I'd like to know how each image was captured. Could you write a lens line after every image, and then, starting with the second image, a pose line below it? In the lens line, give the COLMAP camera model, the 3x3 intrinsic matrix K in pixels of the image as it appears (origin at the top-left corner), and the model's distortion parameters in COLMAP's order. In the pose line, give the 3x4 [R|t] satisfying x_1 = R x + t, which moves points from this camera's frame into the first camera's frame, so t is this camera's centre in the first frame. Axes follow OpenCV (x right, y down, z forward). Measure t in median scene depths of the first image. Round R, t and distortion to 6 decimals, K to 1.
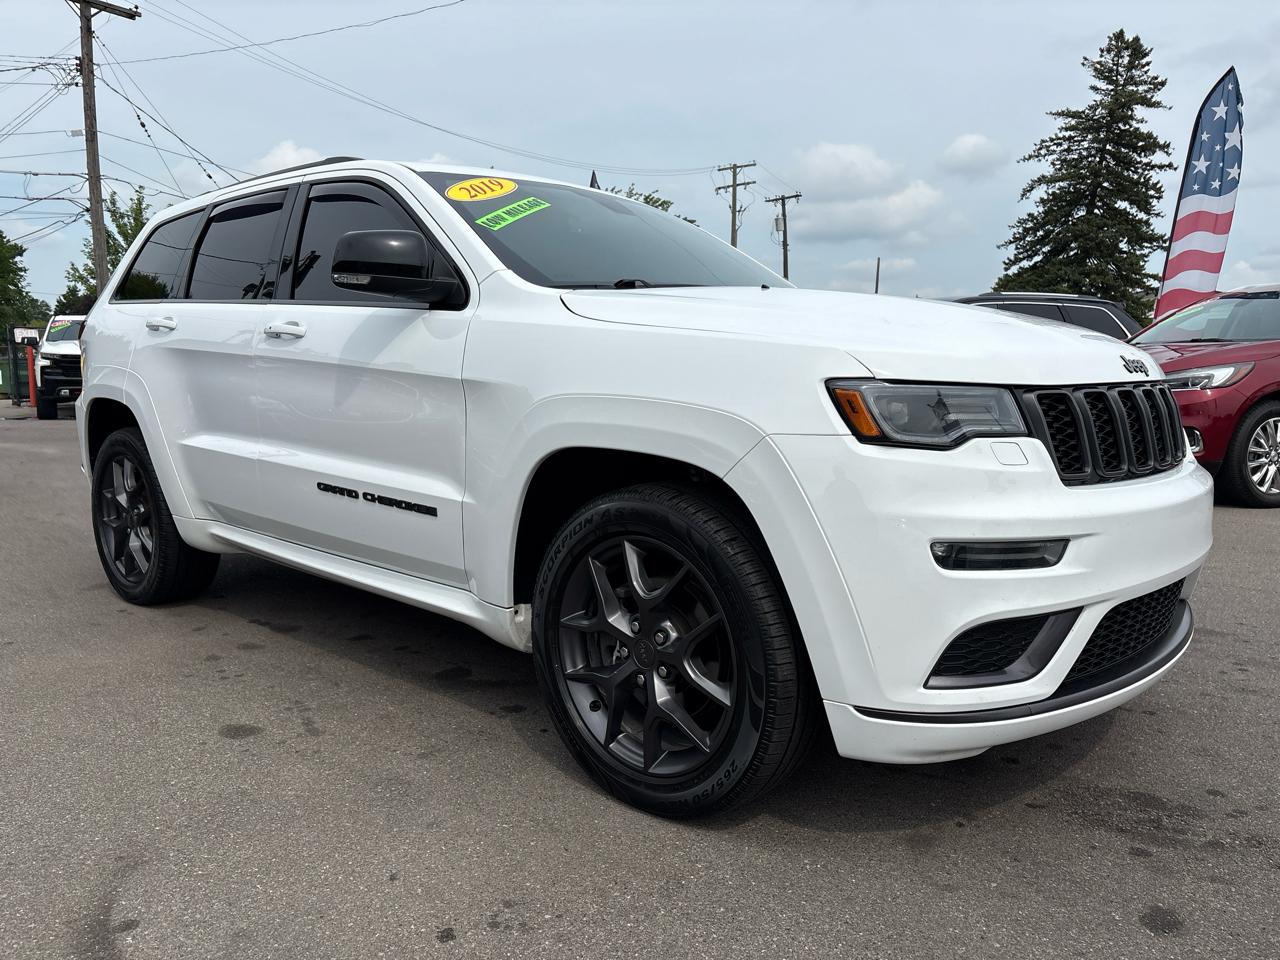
lens RADIAL K [[963.0, 0, 634.5], [0, 963.0, 479.5], [0, 0, 1]] dist [0.102221, -0.114025]
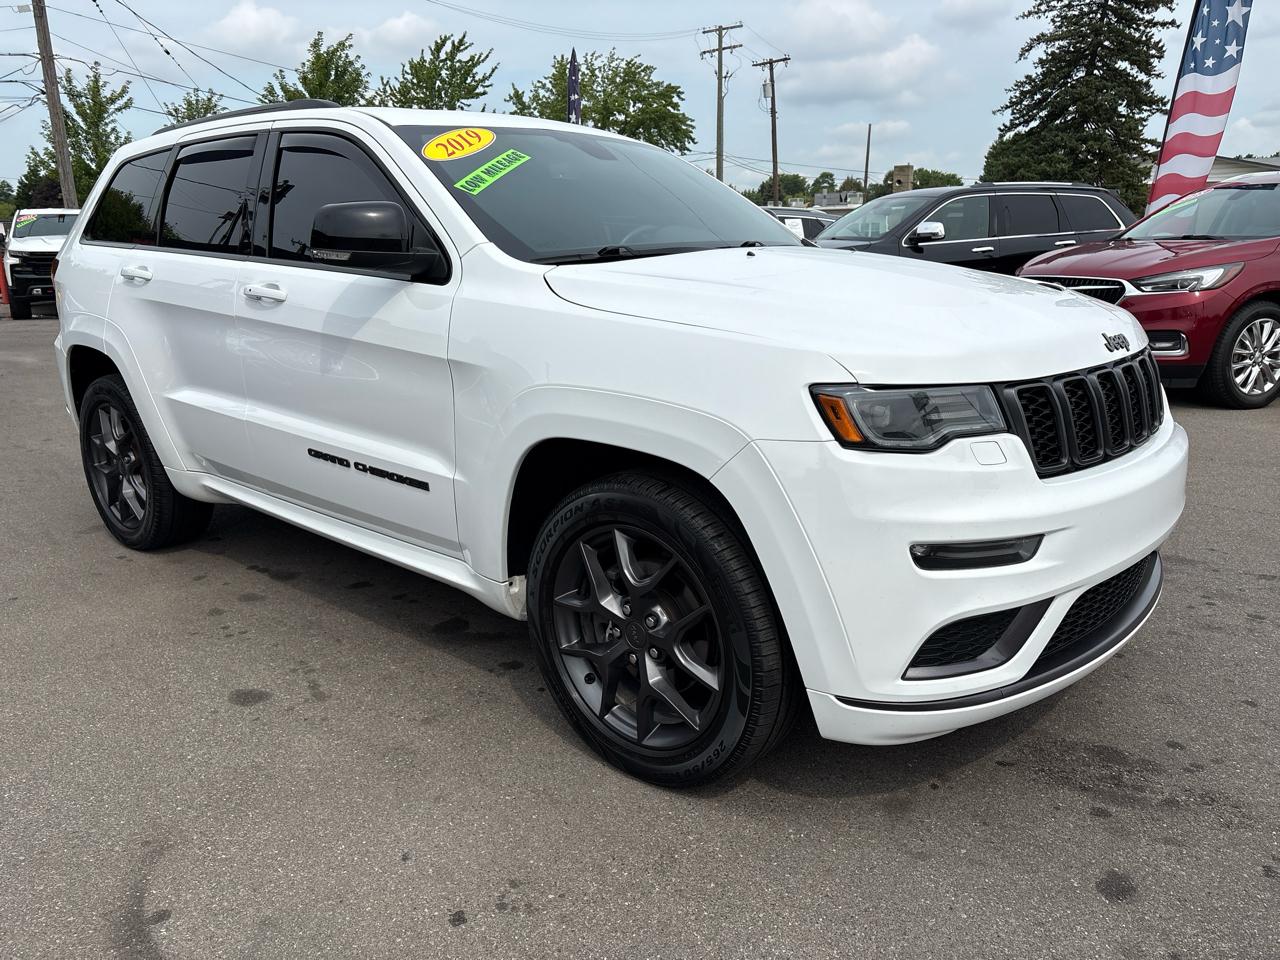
lens RADIAL K [[963.0, 0, 634.5], [0, 963.0, 479.5], [0, 0, 1]] dist [0.102221, -0.114025]
pose [[0.999739, -0.020277, 0.010557, 0.000717], [0.018803, 0.992011, 0.124744, -0.072771], [-0.013002, -0.124513, 0.992133, -0.007404]]
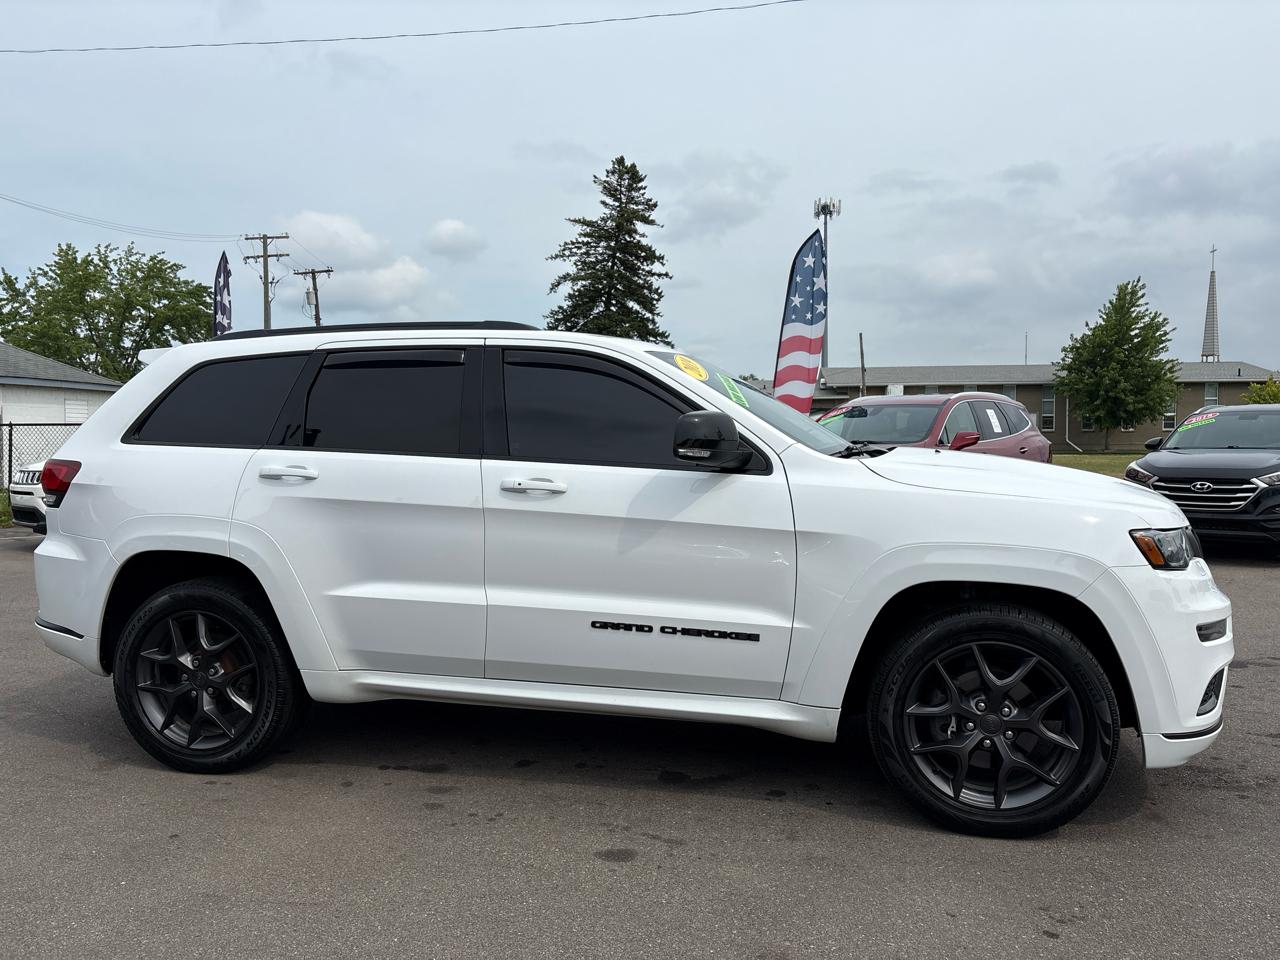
lens RADIAL K [[978.0, 0, 640.0], [0, 978.0, 480.0], [0, 0, 1]] dist [0.056925, -0.059059]
pose [[0.876370, -0.031127, 0.480631, -0.694298], [0.065987, 0.996259, -0.055797, -0.079829], [-0.477096, 0.080614, 0.875146, -0.023341]]
